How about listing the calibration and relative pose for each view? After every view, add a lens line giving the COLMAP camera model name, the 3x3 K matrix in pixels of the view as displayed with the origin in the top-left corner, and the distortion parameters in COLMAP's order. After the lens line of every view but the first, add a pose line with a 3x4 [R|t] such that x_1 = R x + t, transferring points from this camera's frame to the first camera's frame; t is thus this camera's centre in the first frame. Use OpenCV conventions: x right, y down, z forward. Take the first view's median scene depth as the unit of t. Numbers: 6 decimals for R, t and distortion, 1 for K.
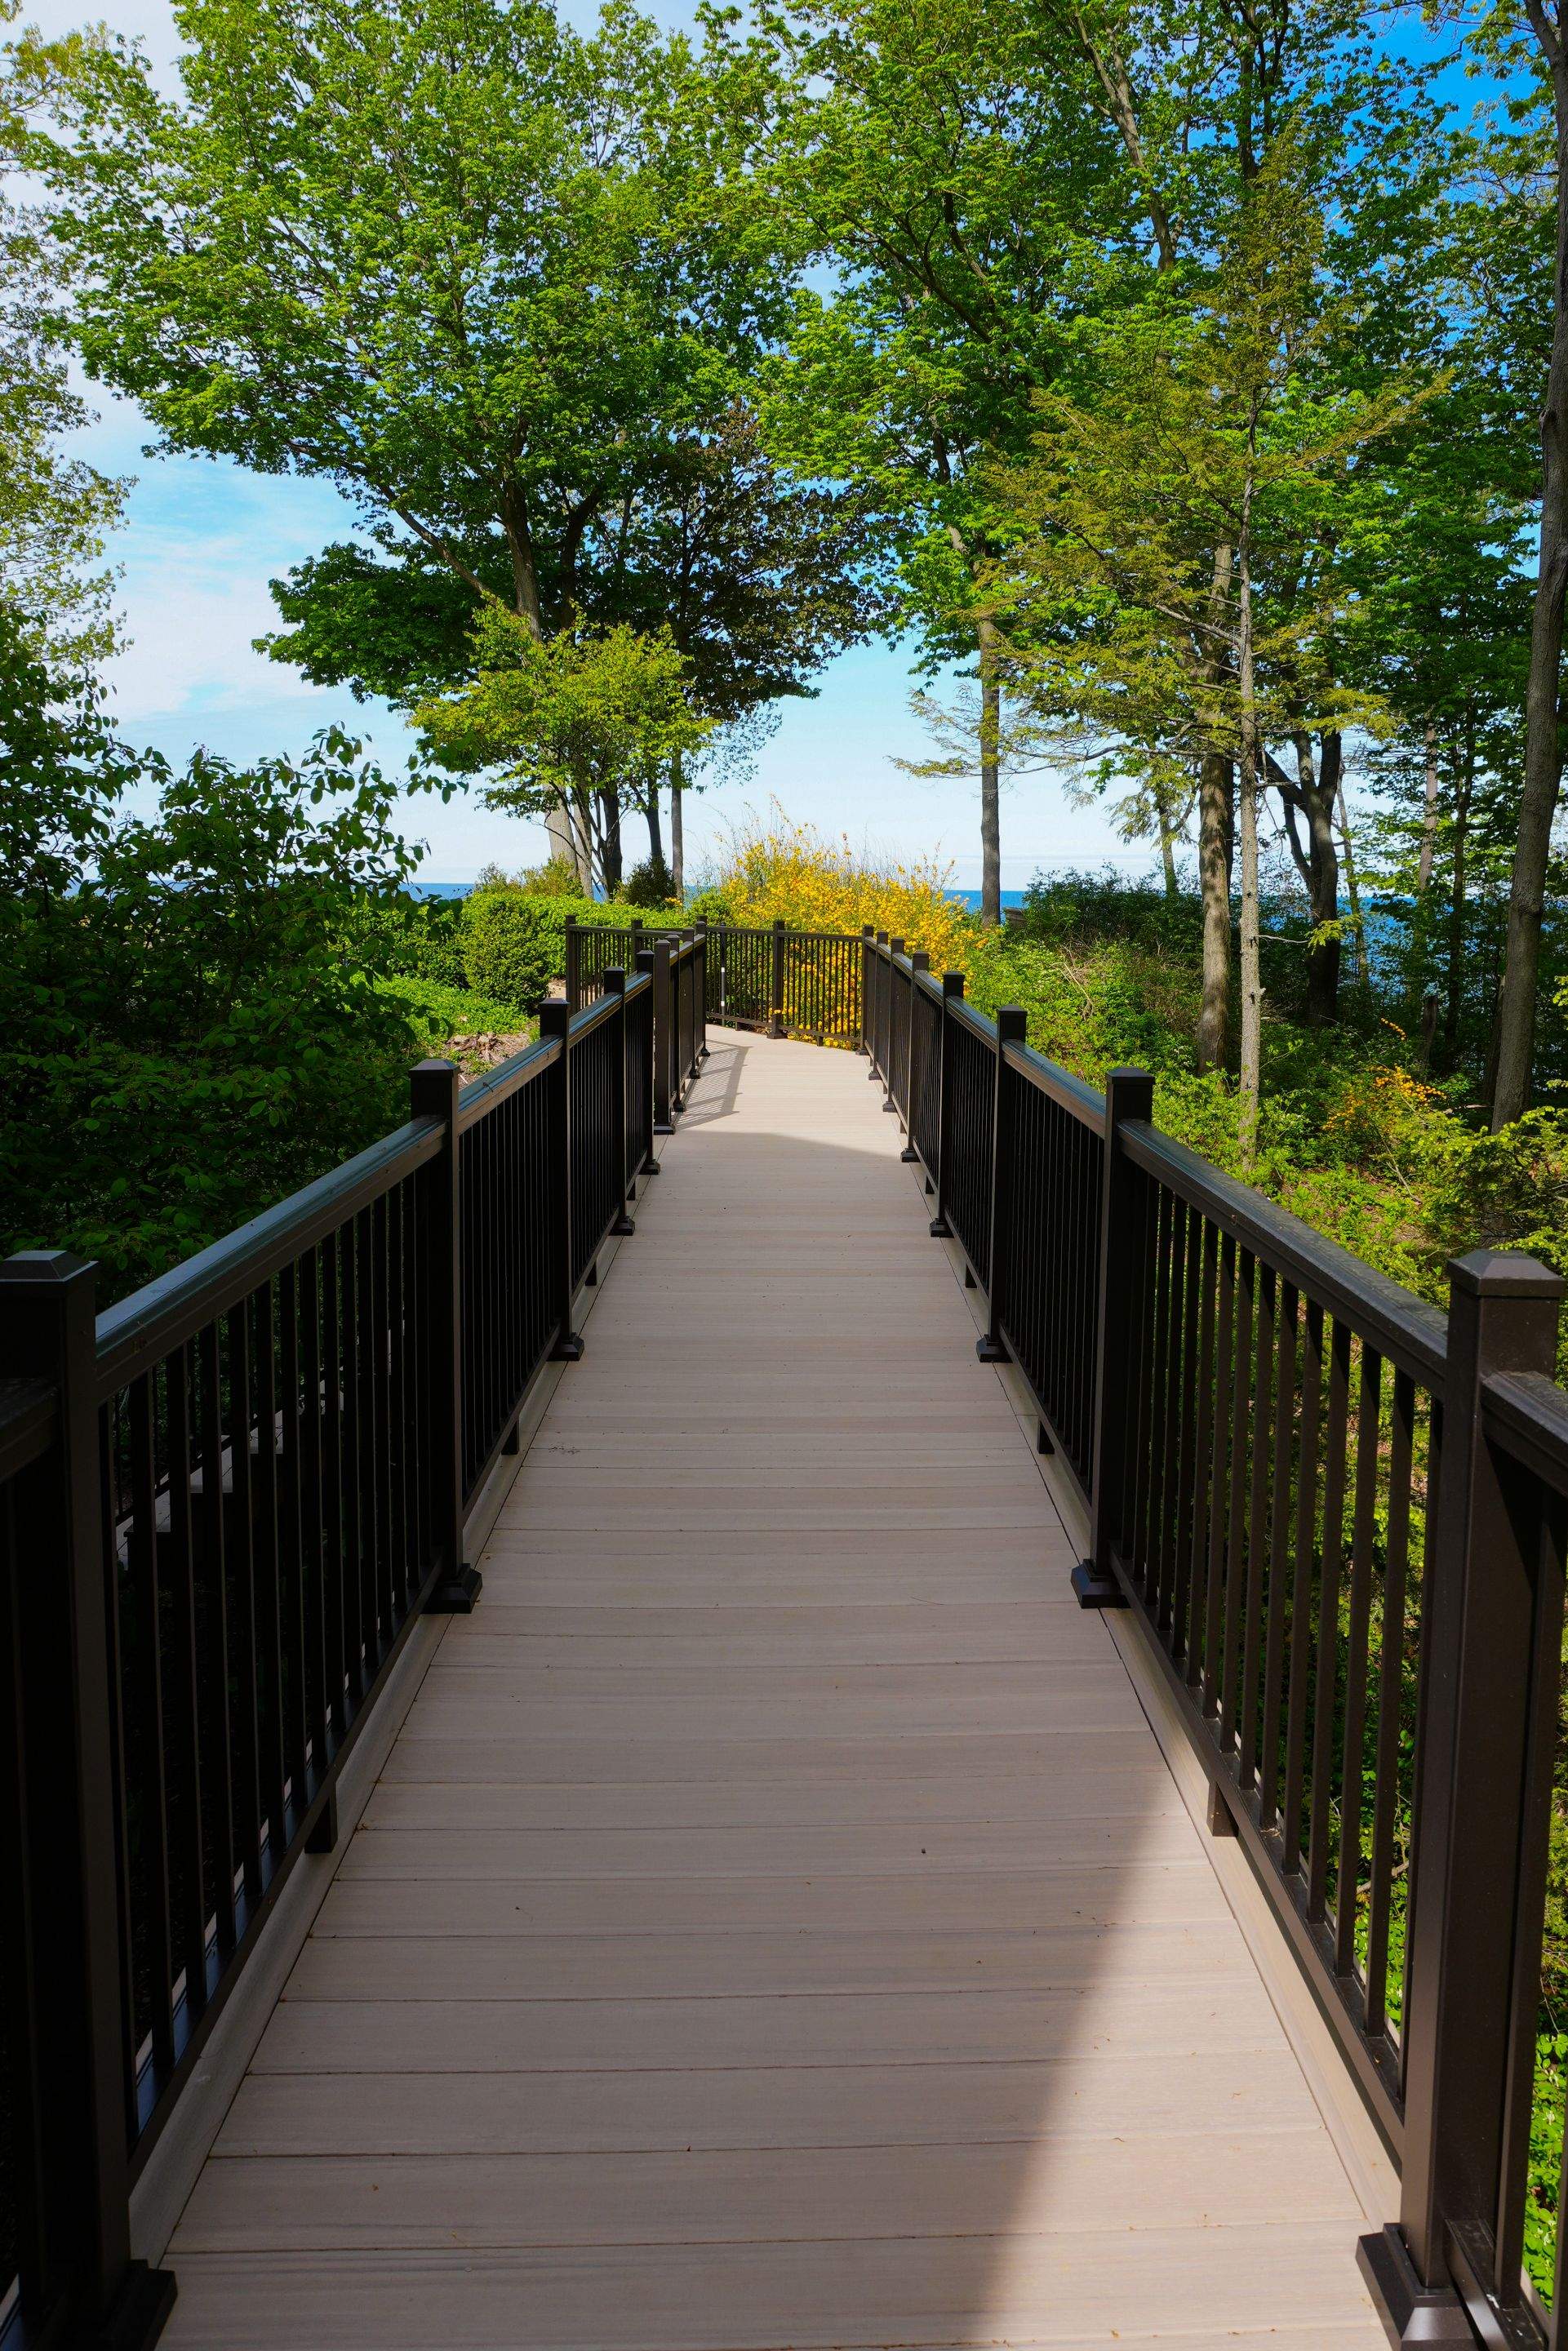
lens RADIAL K [[1876.6, 0, 880.9], [0, 1876.6, 1060.6], [0, 0, 1]] dist [-0.072233, 0.005558]
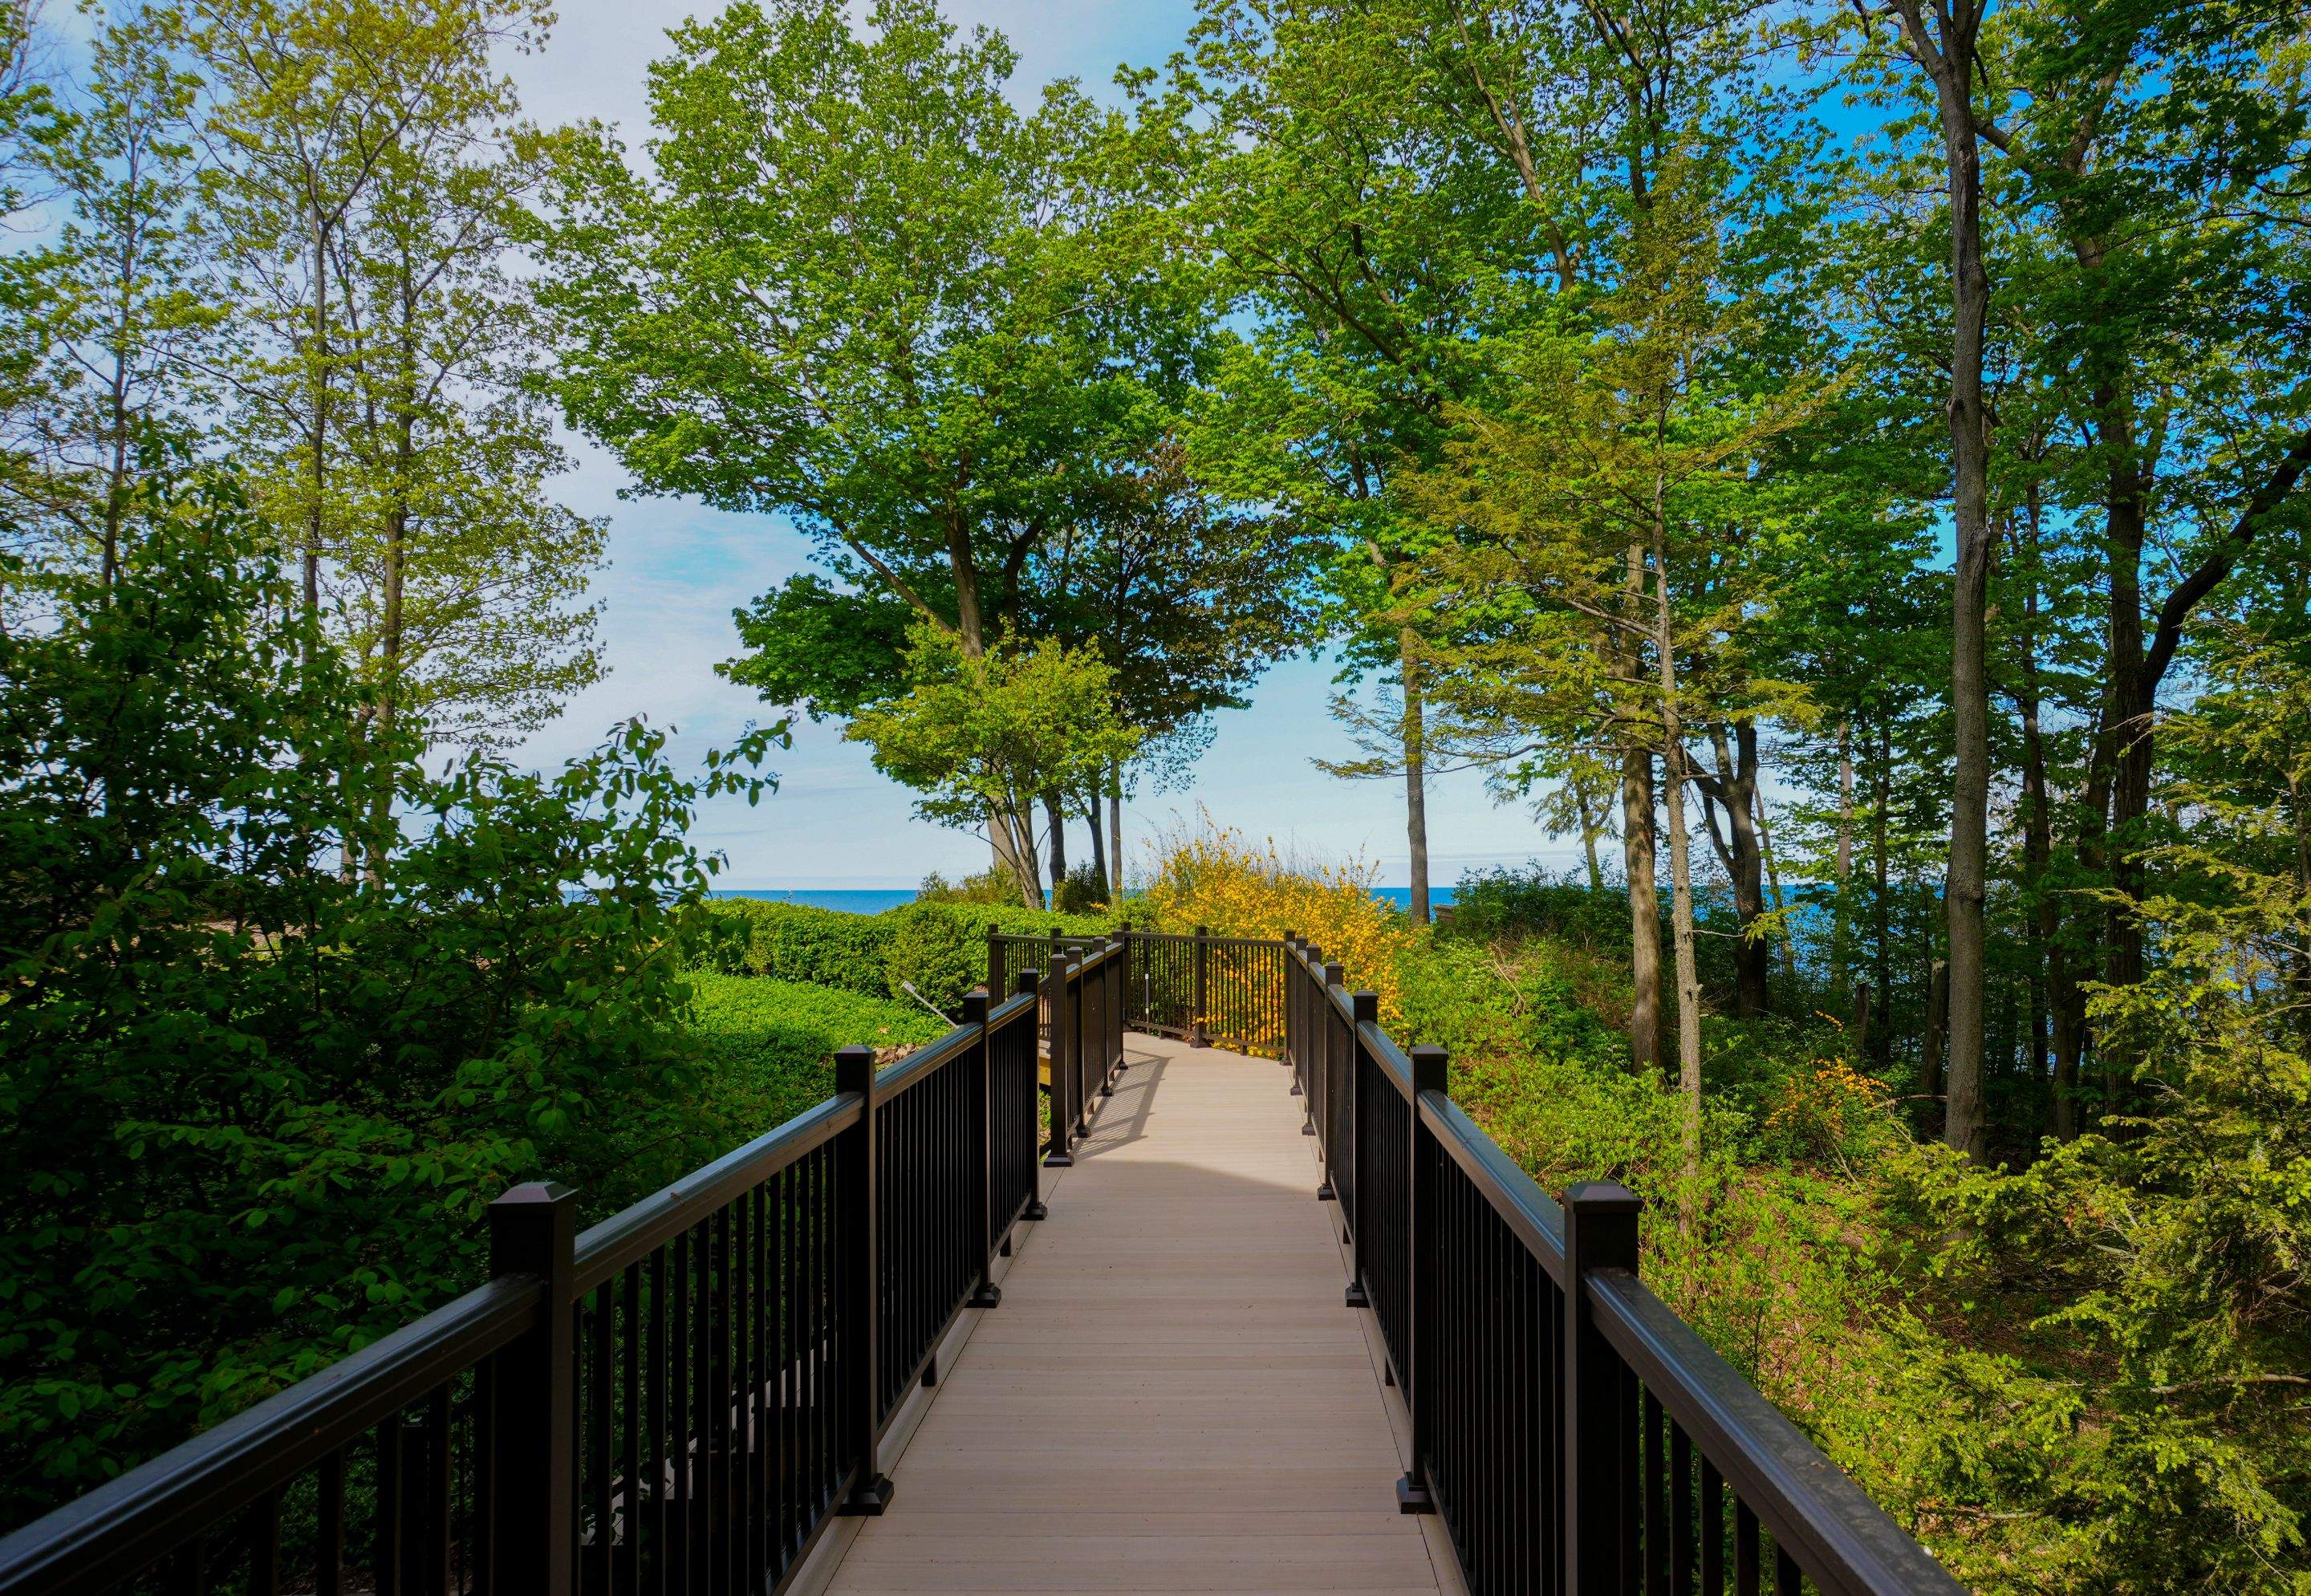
lens RADIAL K [[1741.7, 0, 1233.3], [0, 1741.7, 786.4], [0, 0, 1]] dist [-0.057239, -0.006011]
pose [[0.998545, -0.022860, -0.048849, 0.005296], [0.015341, 0.988704, -0.149091, -0.006098], [0.051705, 0.148125, 0.987616, 0.050884]]
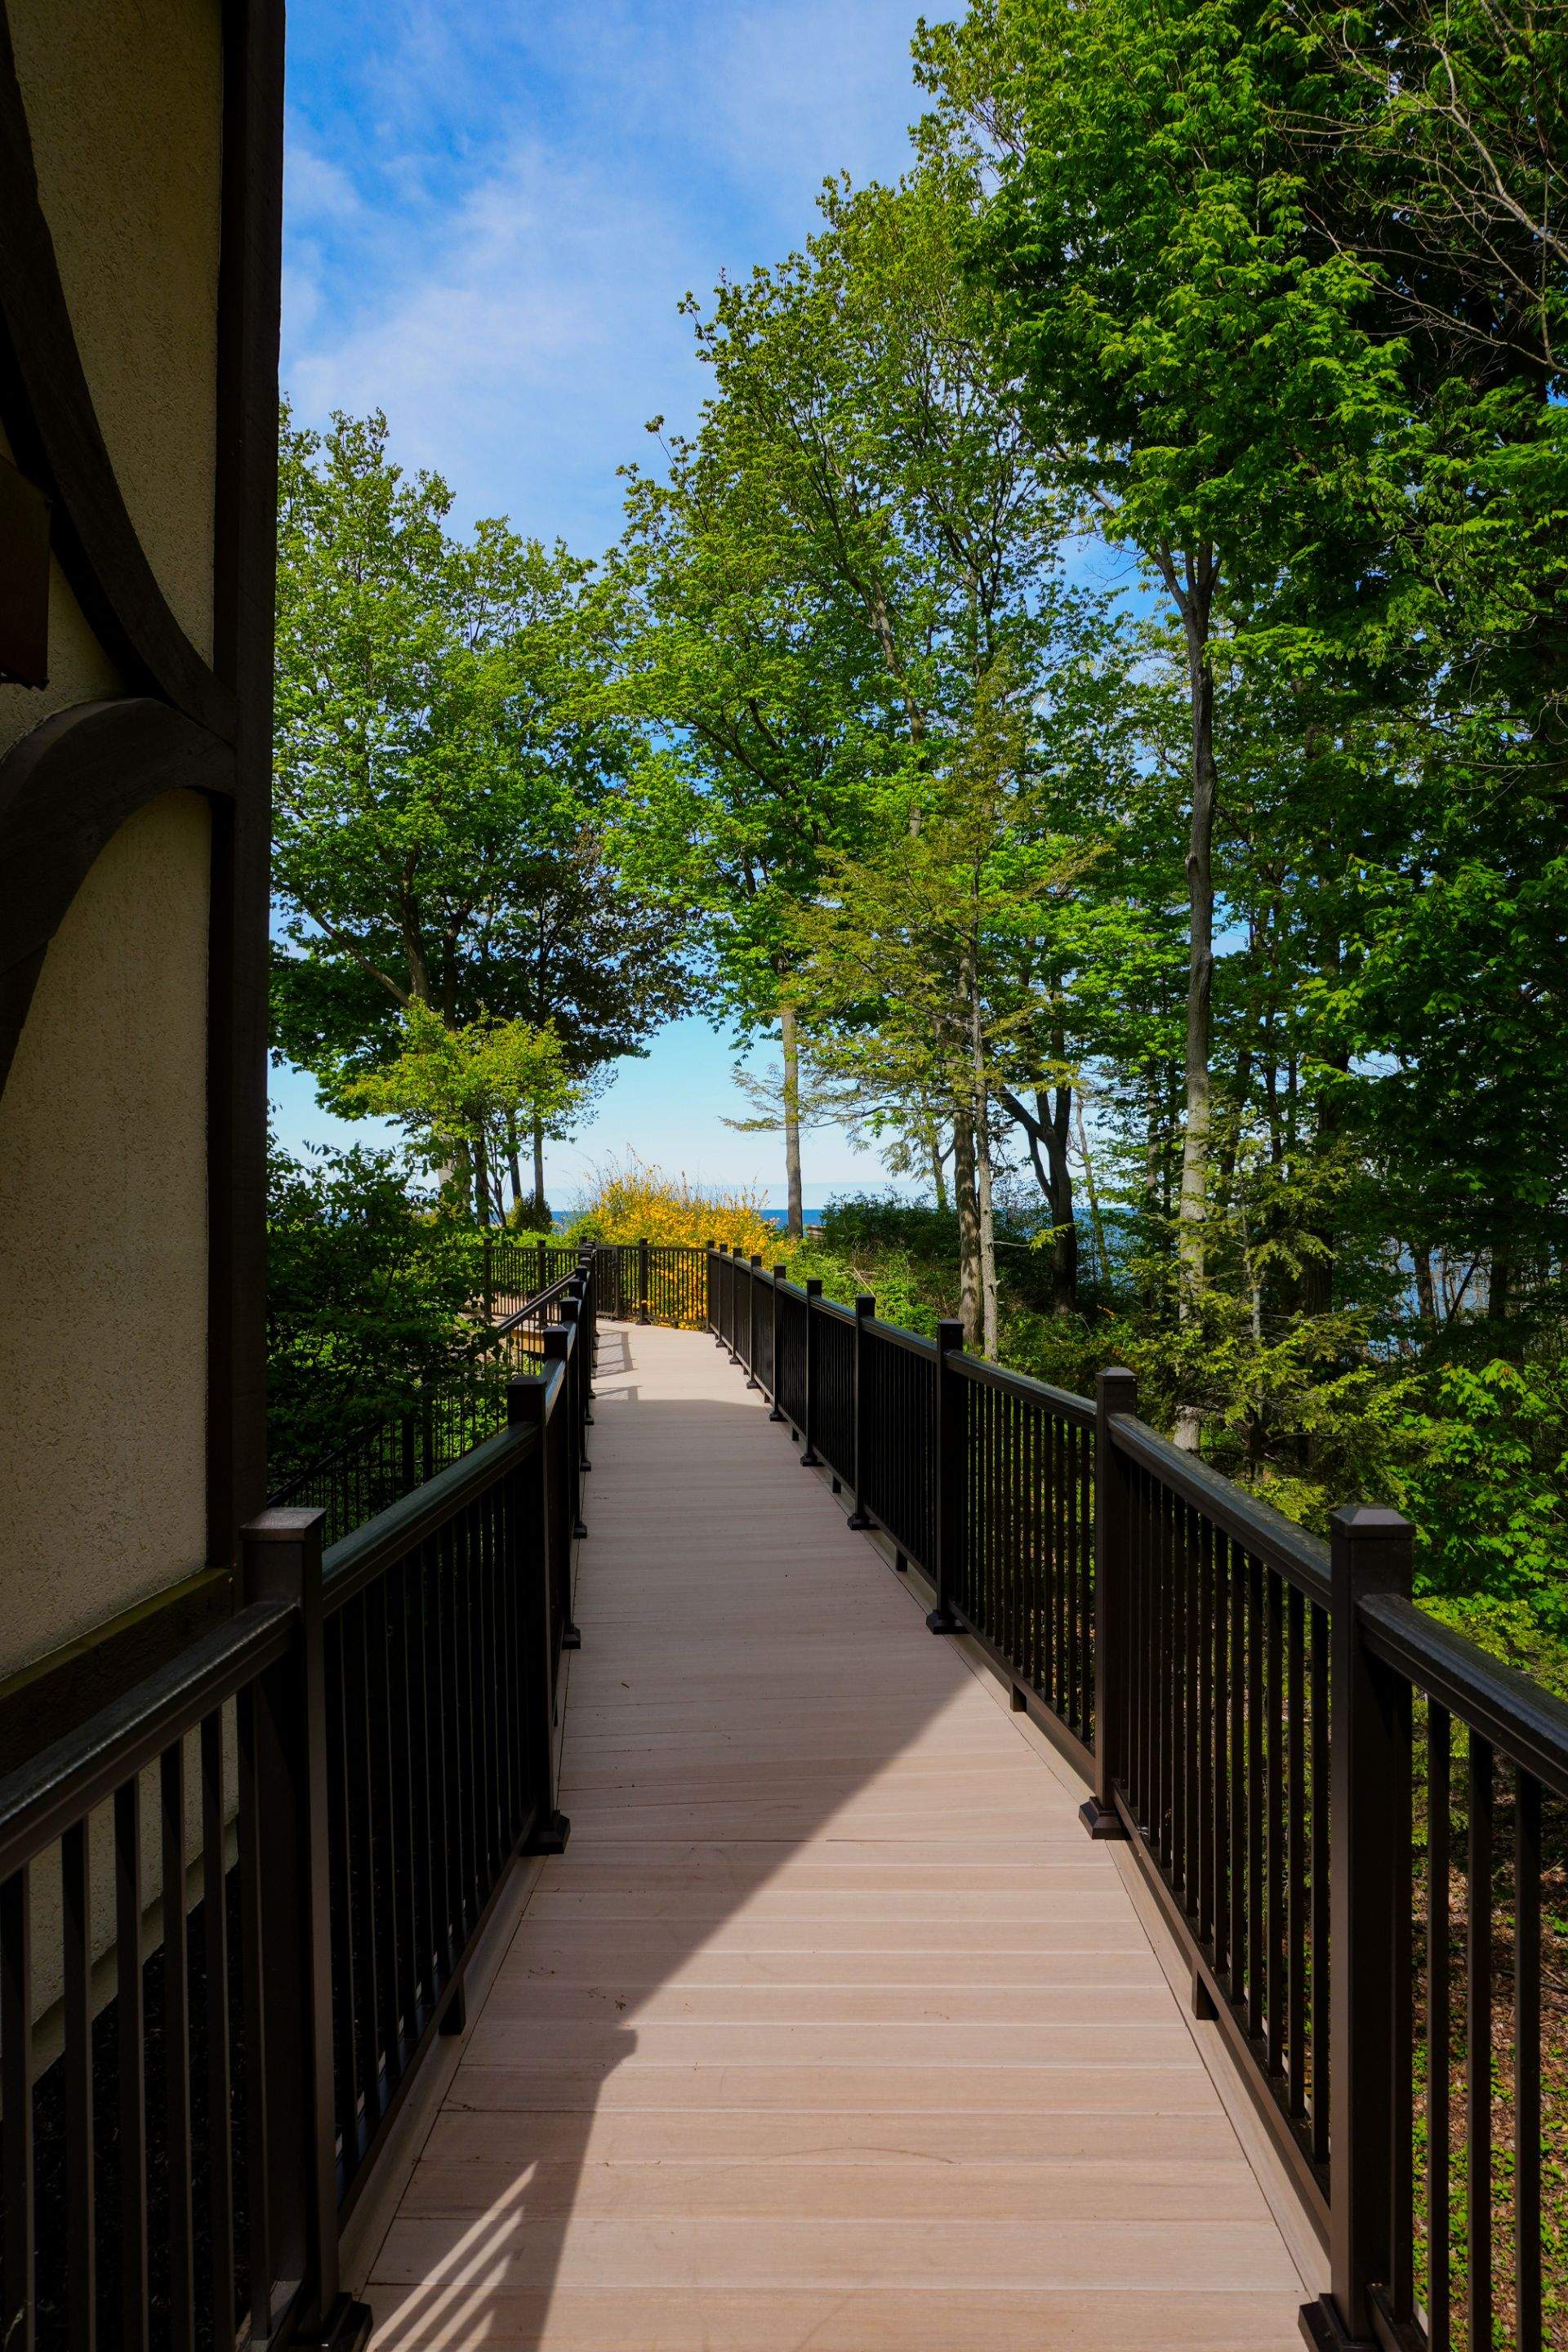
lens RADIAL K [[1730.7, 0, 784.0], [0, 1730.7, 1176.0], [0, 0, 1]] dist [0.066088, -0.101717]
pose [[0.998360, -0.019626, 0.053778, -0.011138], [0.025404, 0.993722, -0.108951, 0.012297], [-0.051302, 0.110139, 0.992591, -0.159005]]
